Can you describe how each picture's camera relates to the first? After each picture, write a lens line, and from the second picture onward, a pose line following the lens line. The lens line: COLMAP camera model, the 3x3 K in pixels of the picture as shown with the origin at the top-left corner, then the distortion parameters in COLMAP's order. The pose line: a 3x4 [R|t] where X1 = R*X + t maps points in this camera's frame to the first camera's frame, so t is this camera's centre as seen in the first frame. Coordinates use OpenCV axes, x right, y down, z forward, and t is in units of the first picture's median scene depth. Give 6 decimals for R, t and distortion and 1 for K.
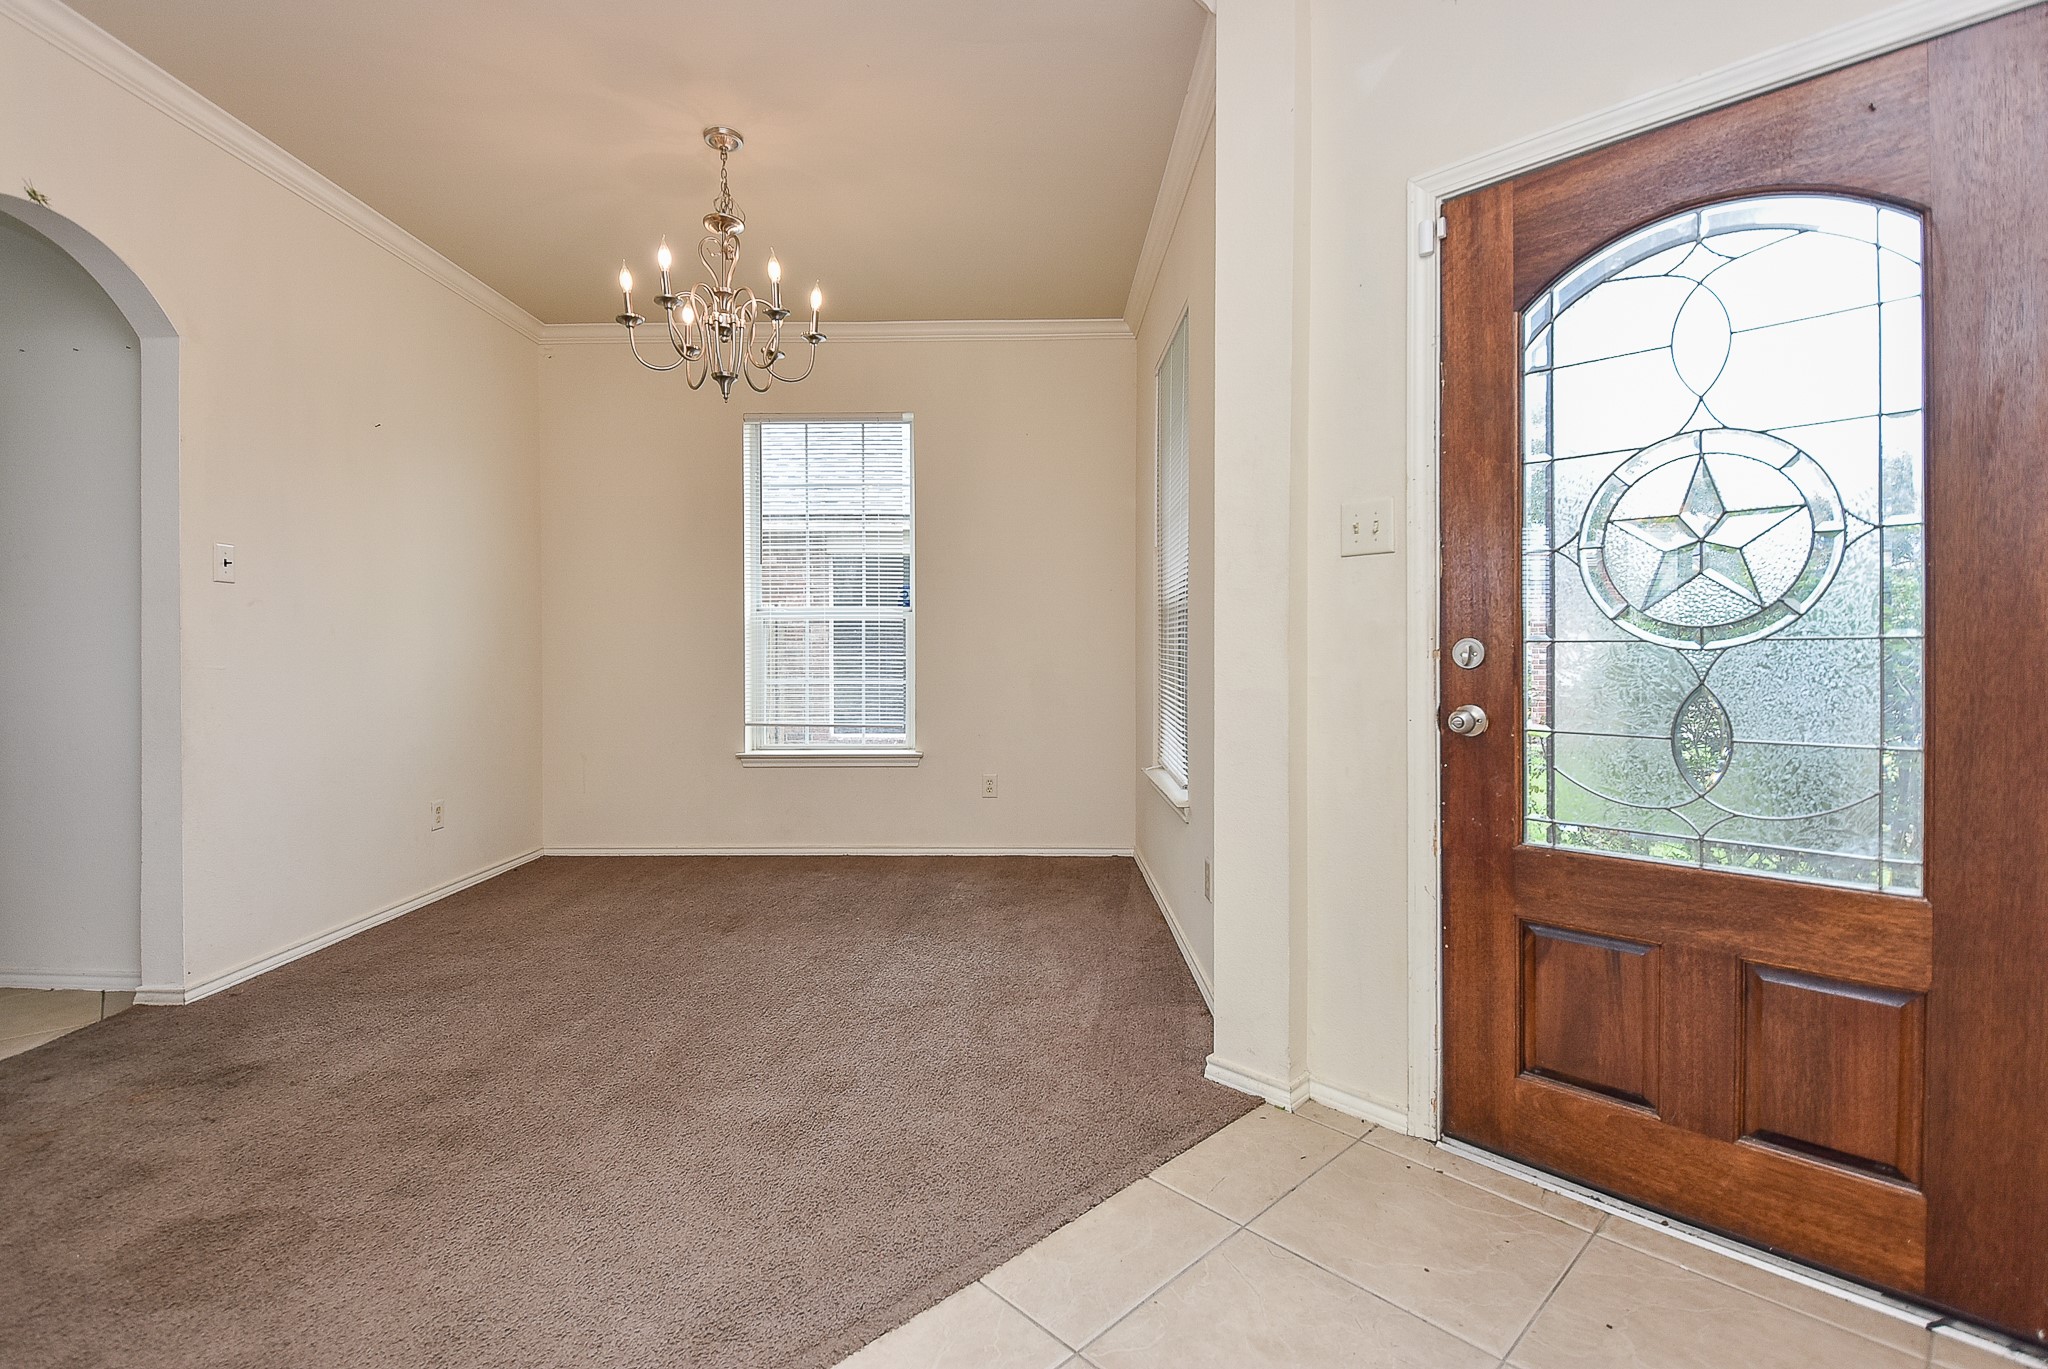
lens RADIAL K [[937.7, 0, 1015.3], [0, 937.7, 656.2], [0, 0, 1]] dist [0.000013, -0.011297]
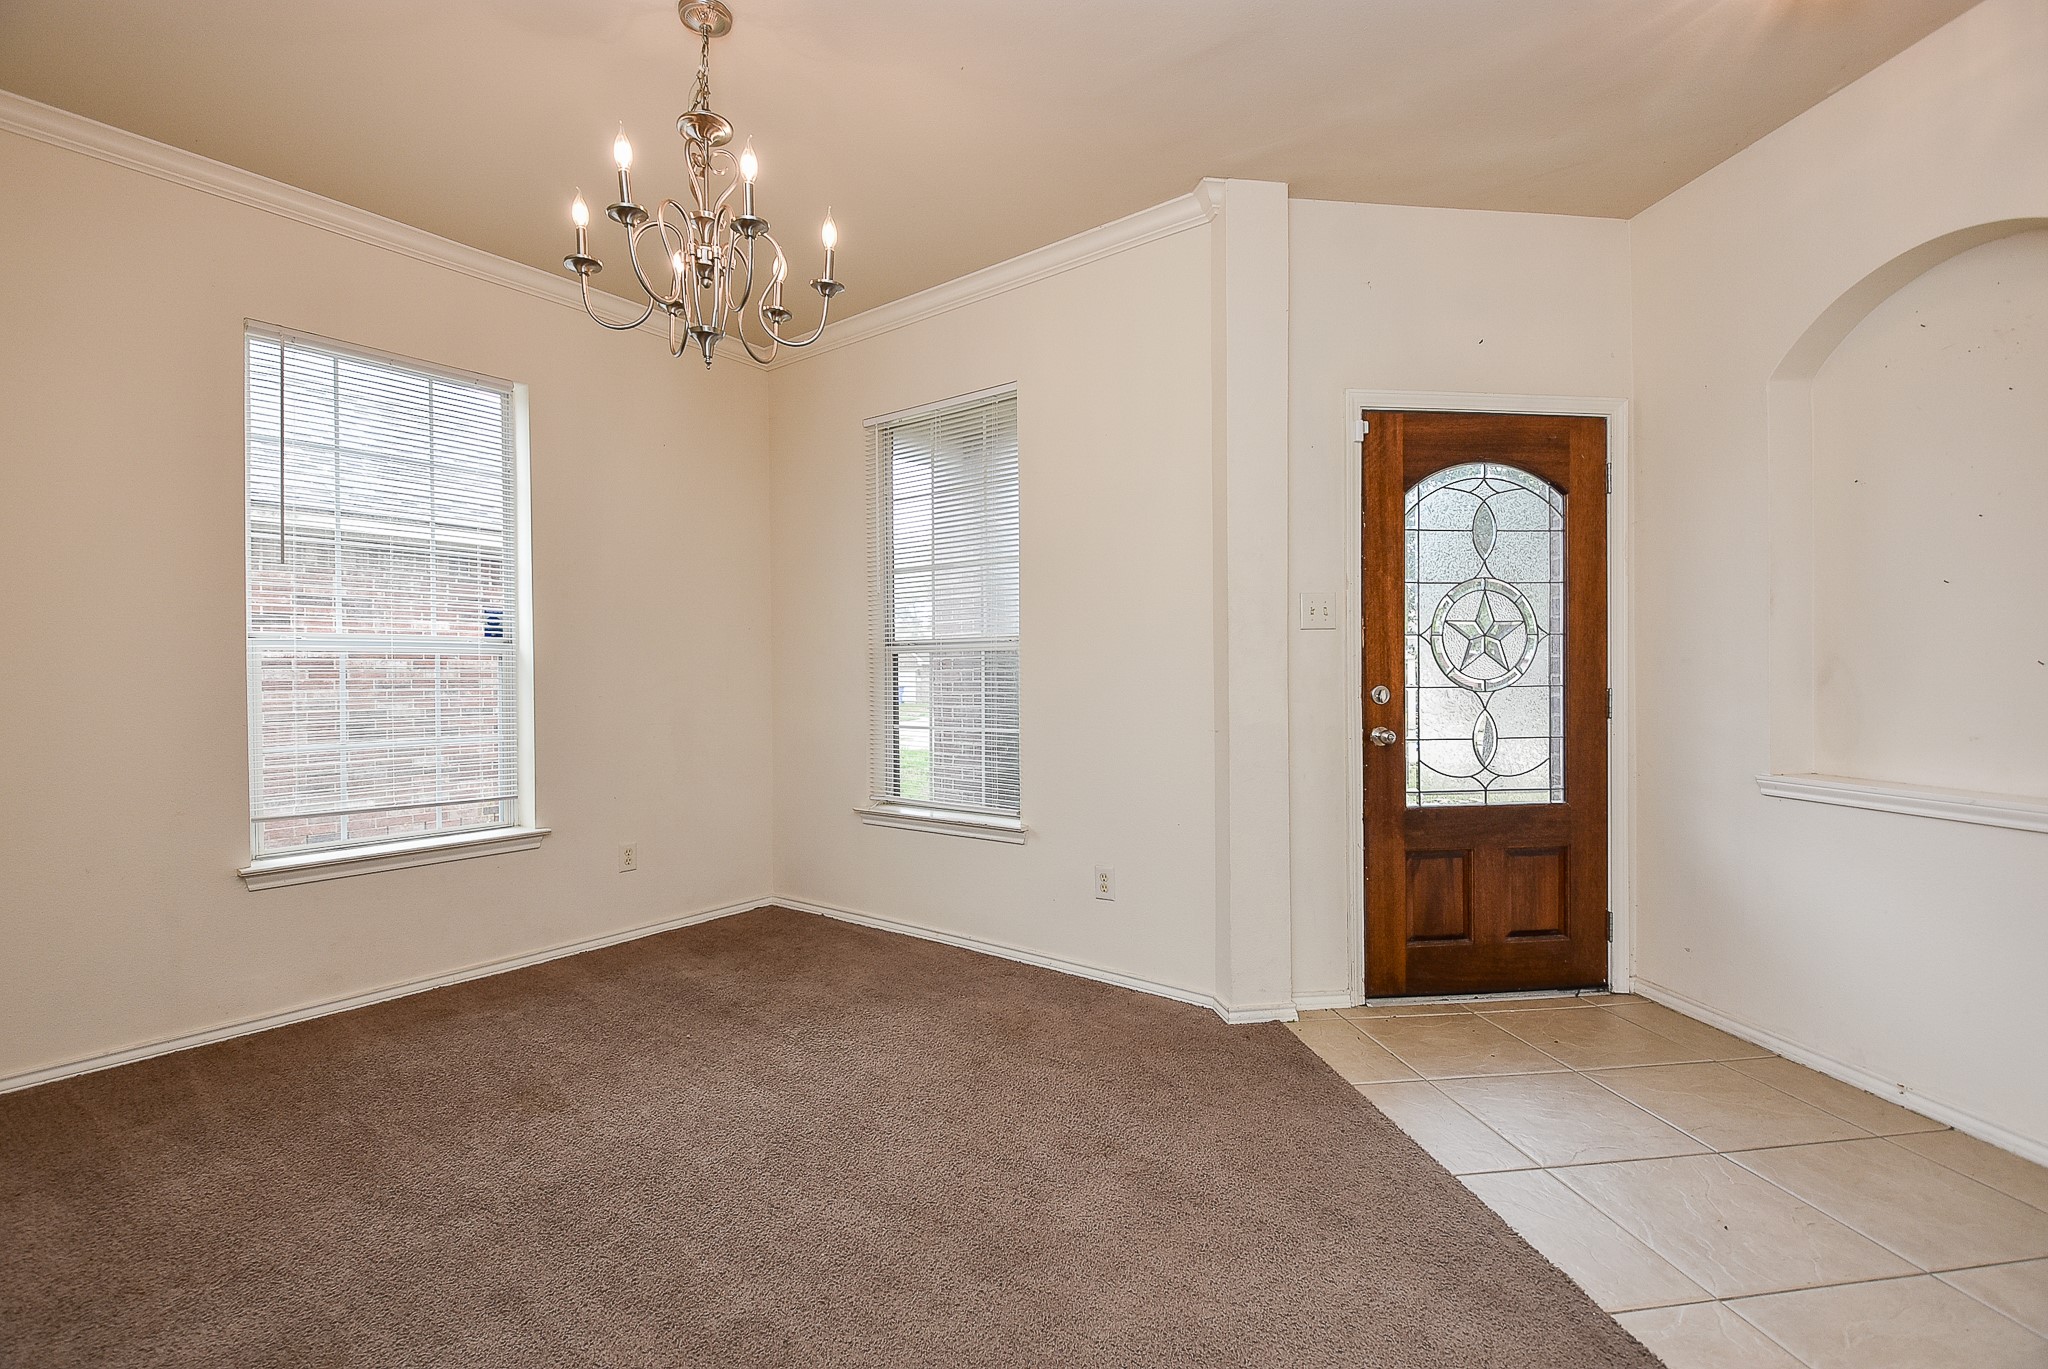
lens RADIAL K [[906.1, 0, 1009.0], [0, 906.1, 684.1], [0, 0, 1]] dist [0.027489, -0.024282]
pose [[0.583145, -0.006758, 0.812340, -1.170210], [0.011659, 0.999932, -0.000051, -0.028452], [-0.812284, 0.009501, 0.583184, 0.599326]]
